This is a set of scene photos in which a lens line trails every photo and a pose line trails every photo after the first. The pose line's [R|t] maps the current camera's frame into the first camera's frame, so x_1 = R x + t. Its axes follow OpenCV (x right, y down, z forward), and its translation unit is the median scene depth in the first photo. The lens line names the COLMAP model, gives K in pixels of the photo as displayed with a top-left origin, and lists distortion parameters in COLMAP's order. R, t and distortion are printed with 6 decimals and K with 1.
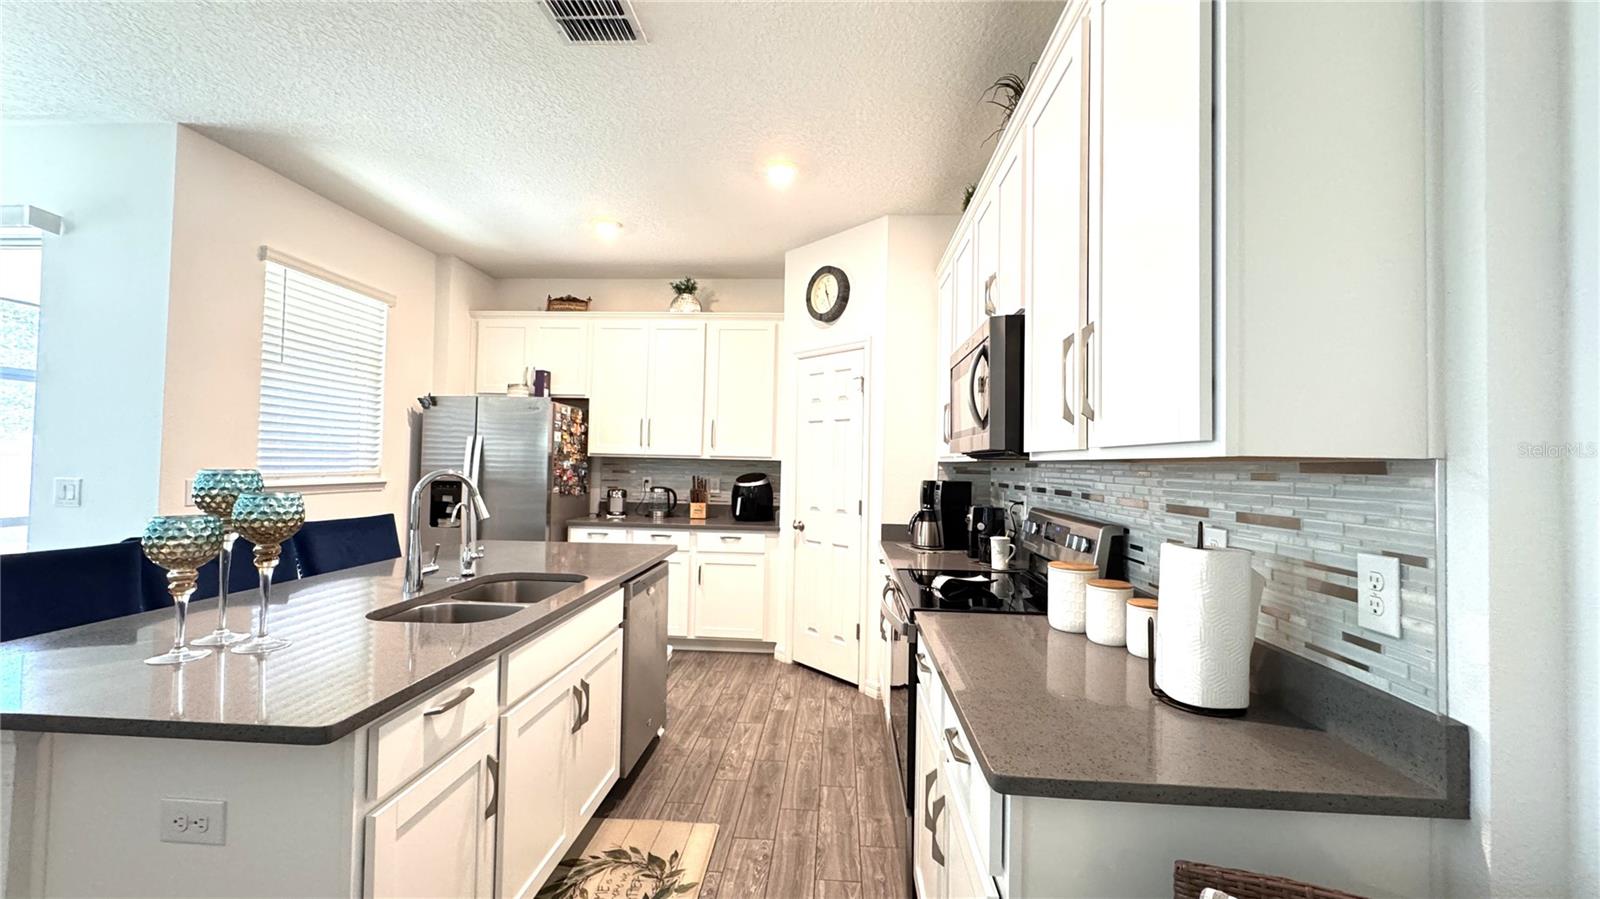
lens RADIAL K [[635.0, 0, 797.1], [0, 635.0, 444.2], [0, 0, 1]] dist [-0.002135, 0.000098]
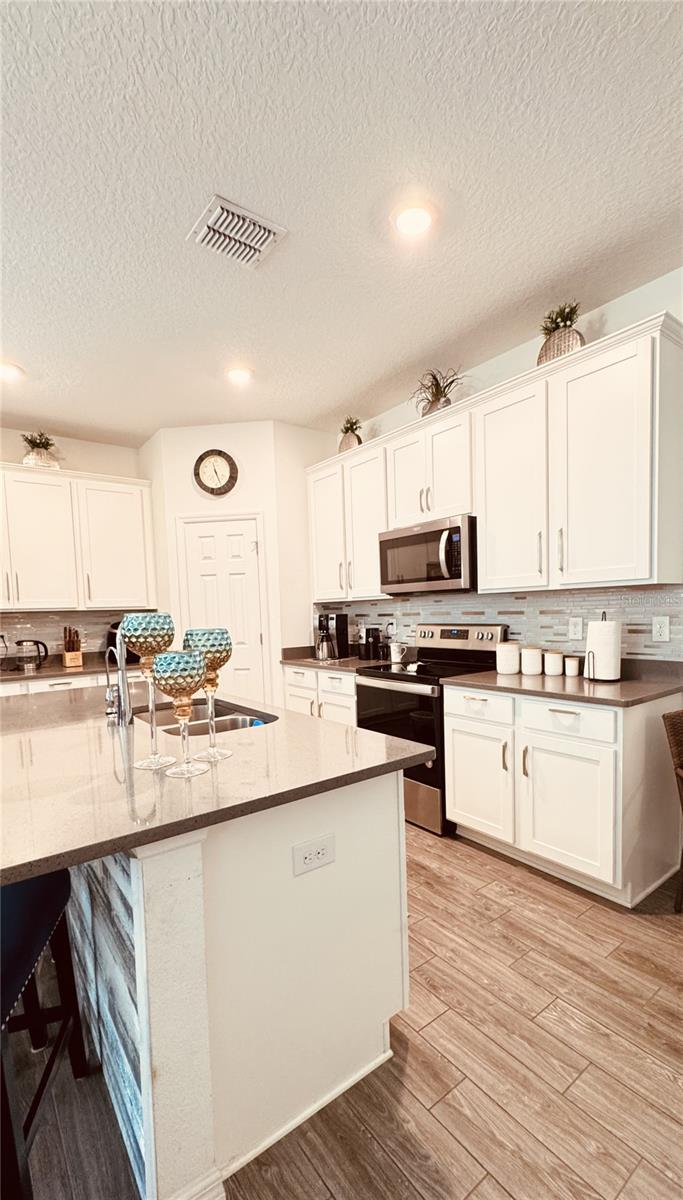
lens RADIAL K [[516.9, 0, 356.2], [0, 516.9, 657.0], [0, 0, 1]] dist [0.000533, -0.000072]
pose [[0.746310, -0.103689, 0.657473, -0.458806], [0.027291, 0.991728, 0.125425, 0.004464], [-0.665039, -0.075663, 0.742966, 0.030056]]
